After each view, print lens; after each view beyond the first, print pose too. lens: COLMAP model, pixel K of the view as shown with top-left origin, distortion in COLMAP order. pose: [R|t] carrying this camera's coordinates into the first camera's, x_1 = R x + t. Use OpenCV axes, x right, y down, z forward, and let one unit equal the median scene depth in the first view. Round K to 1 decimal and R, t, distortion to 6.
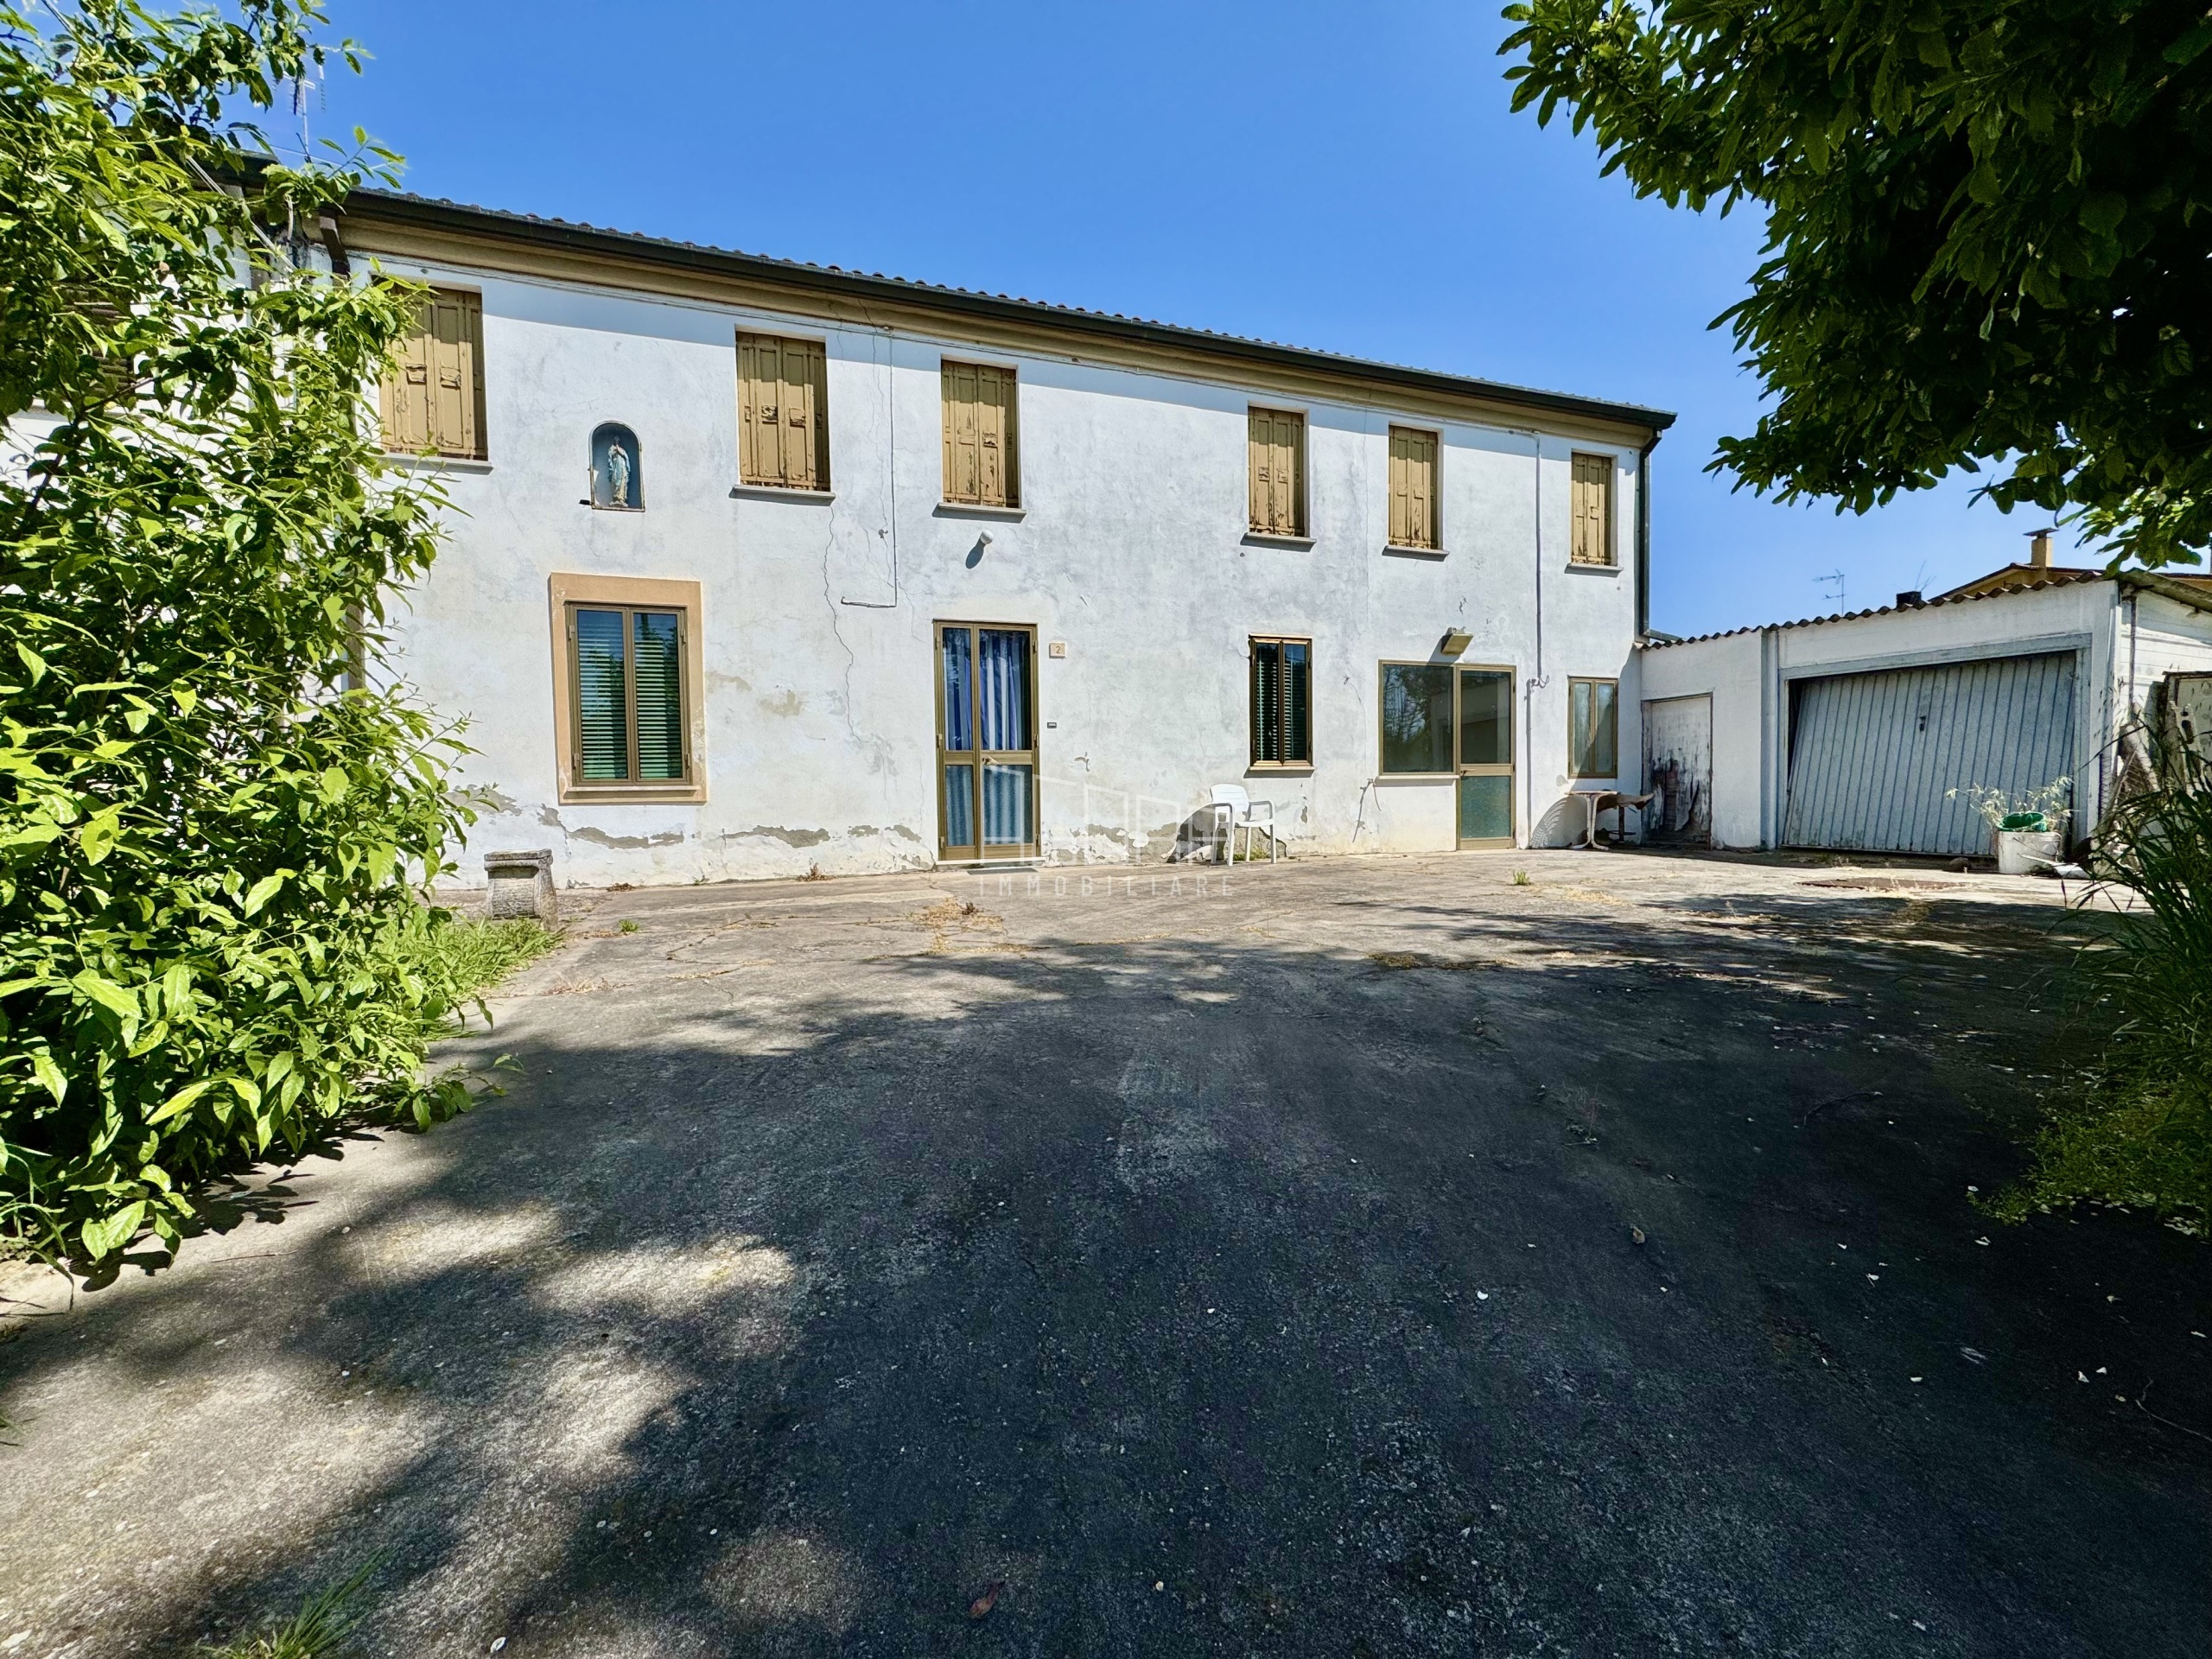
lens RADIAL K [[879.1, 0, 1106.1], [0, 879.1, 833.7], [0, 0, 1]] dist [-0.003989, -0.000271]
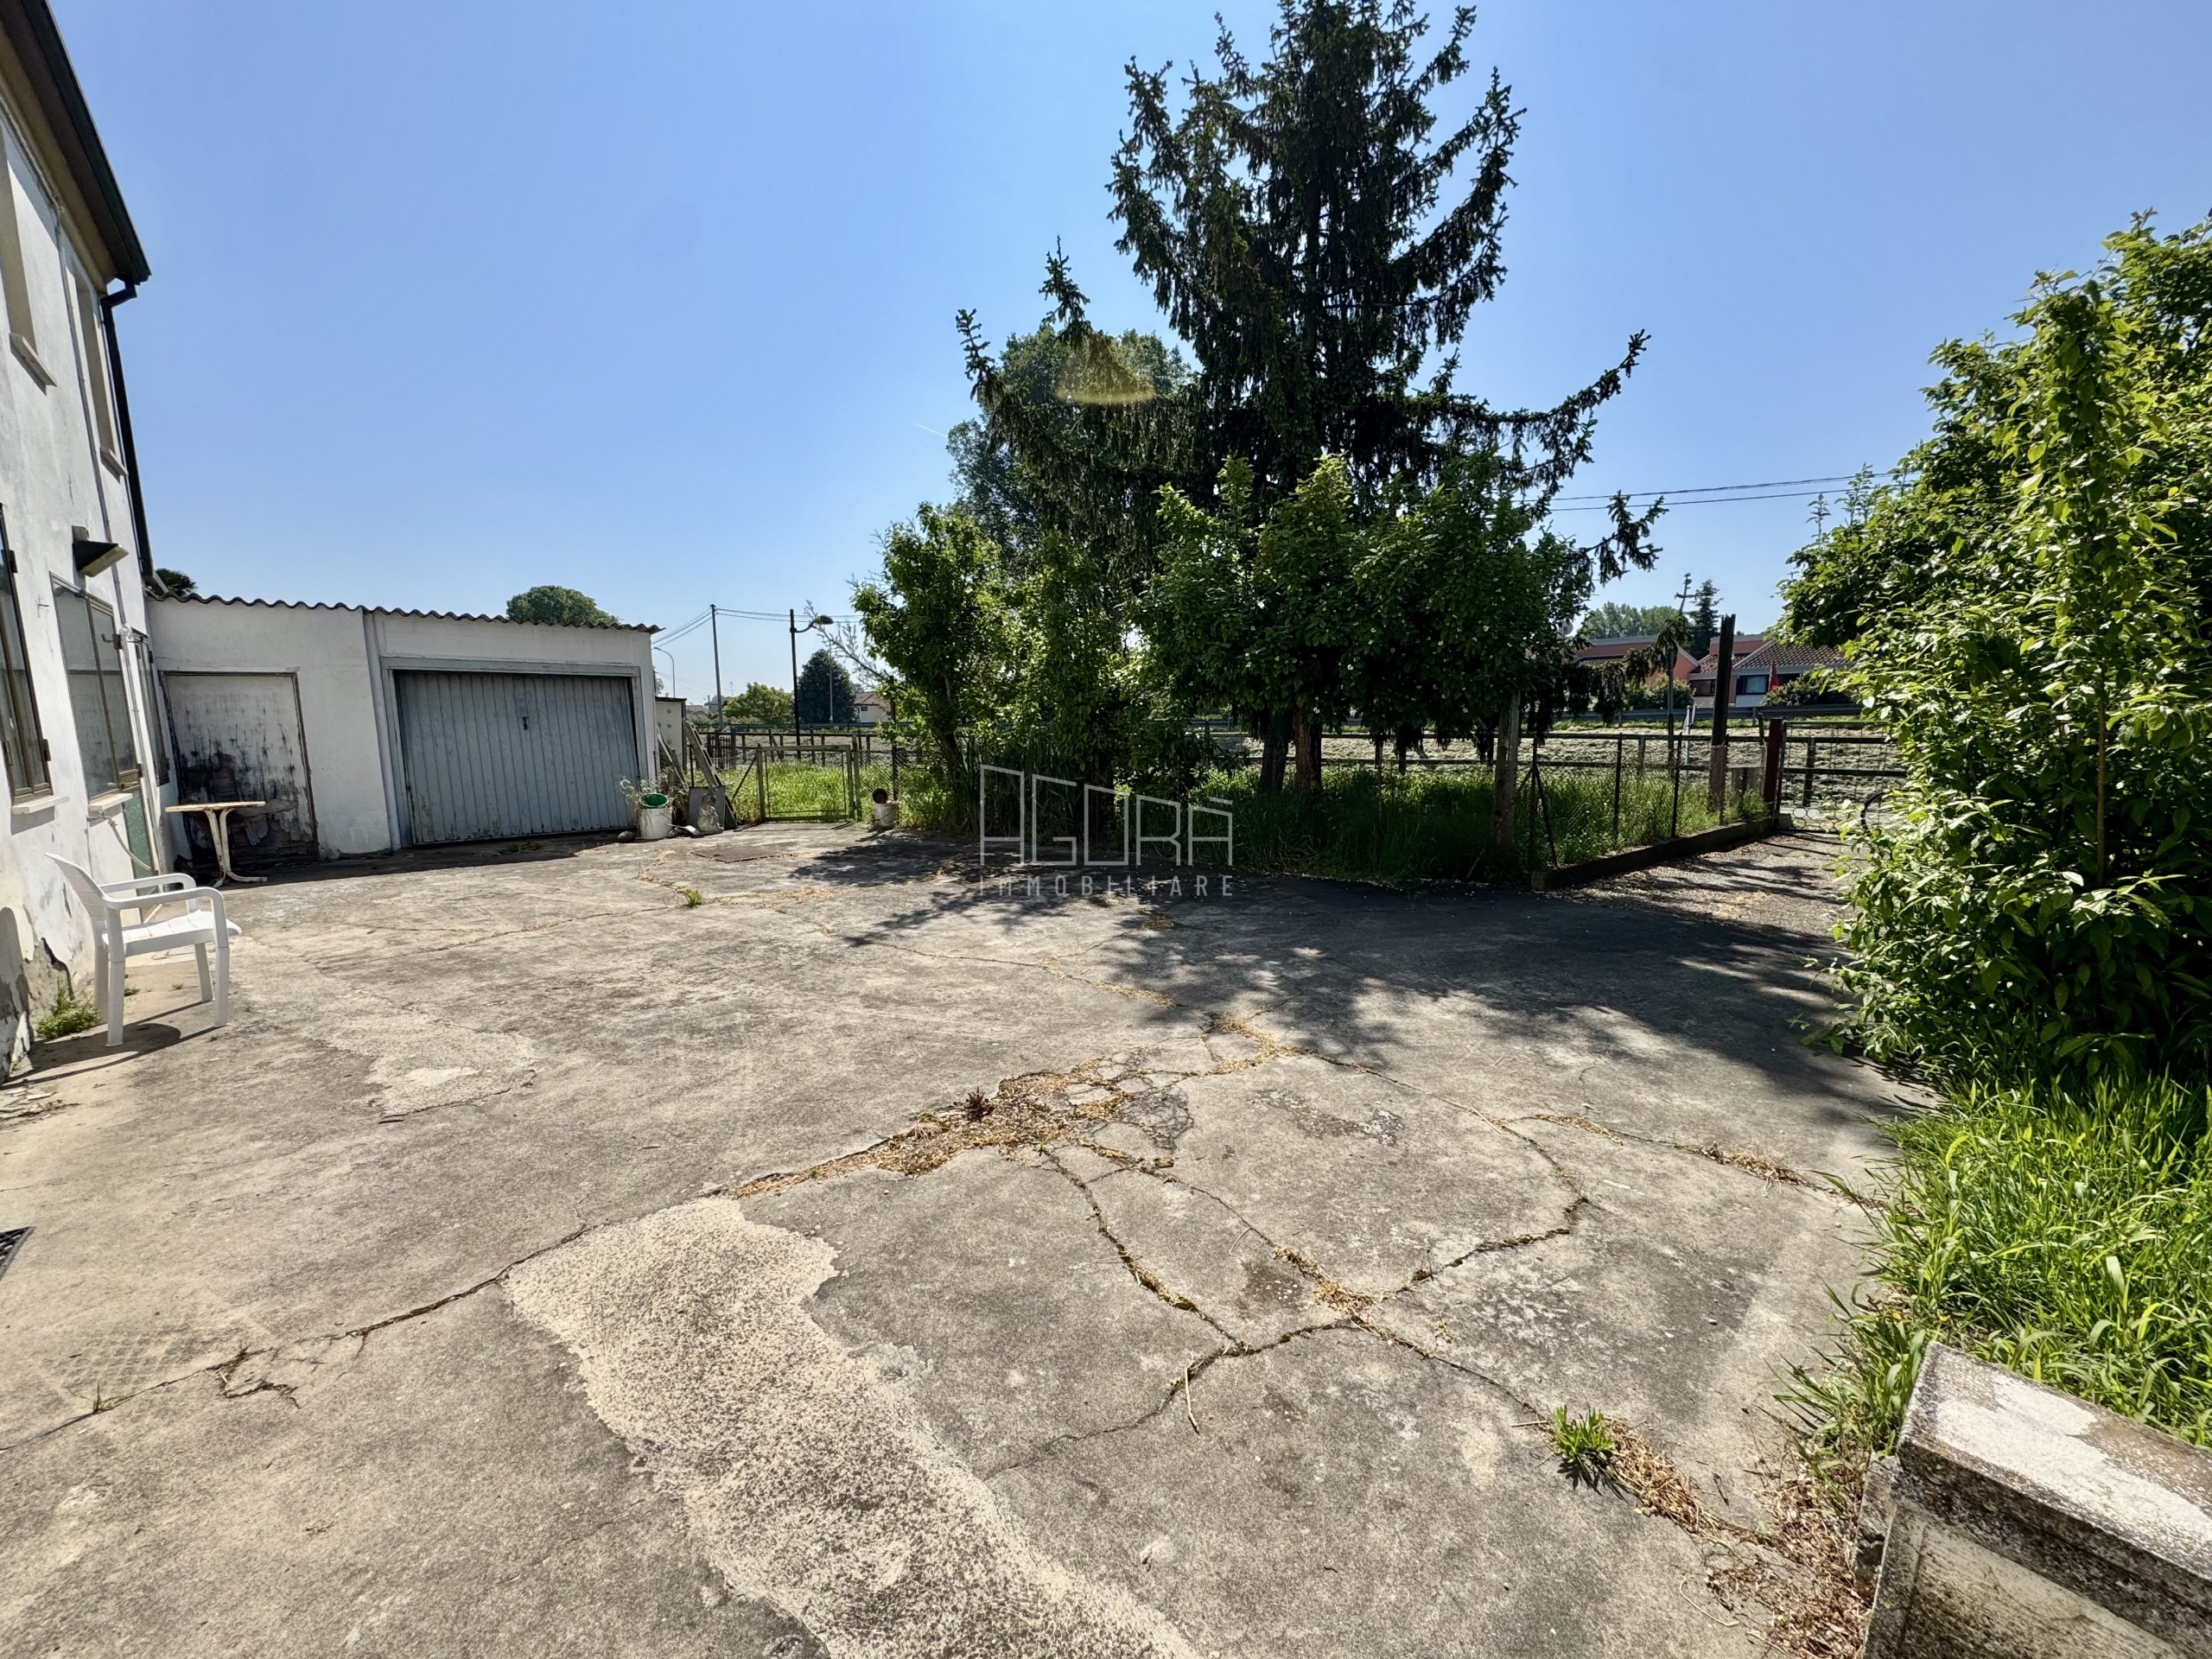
lens RADIAL K [[879.1, 0, 1102.4], [0, 879.1, 825.8], [0, 0, 1]] dist [-0.003989, -0.000271]
pose [[-0.385340, -0.098508, 0.917502, -0.405749], [0.056947, 0.989852, 0.130193, -0.090819], [-0.921016, 0.102418, -0.375819, 0.682278]]
